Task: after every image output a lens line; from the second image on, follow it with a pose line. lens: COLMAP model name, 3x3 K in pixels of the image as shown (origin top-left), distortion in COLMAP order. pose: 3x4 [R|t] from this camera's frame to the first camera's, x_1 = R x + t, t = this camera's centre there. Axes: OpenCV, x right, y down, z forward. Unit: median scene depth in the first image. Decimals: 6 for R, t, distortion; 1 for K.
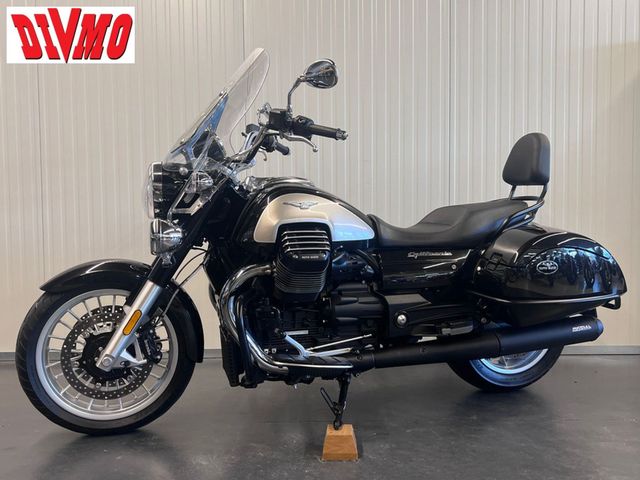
lens RADIAL K [[573.7, 0, 323.6], [0, 573.7, 241.2], [0, 0, 1]] dist [0.167035, -0.444060]
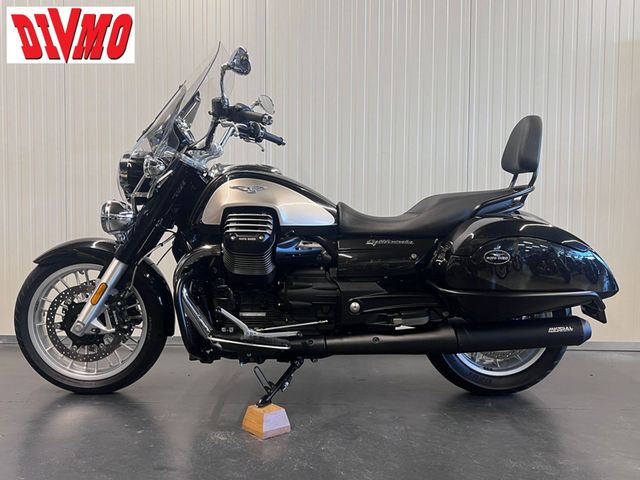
lens RADIAL K [[573.7, 0, 323.6], [0, 573.7, 241.2], [0, 0, 1]] dist [0.167035, -0.444060]
pose [[0.961090, 0.023413, -0.275240, 0.364102], [-0.027127, 0.999585, -0.009693, 0.035265], [0.274899, 0.016782, 0.961327, 0.038073]]
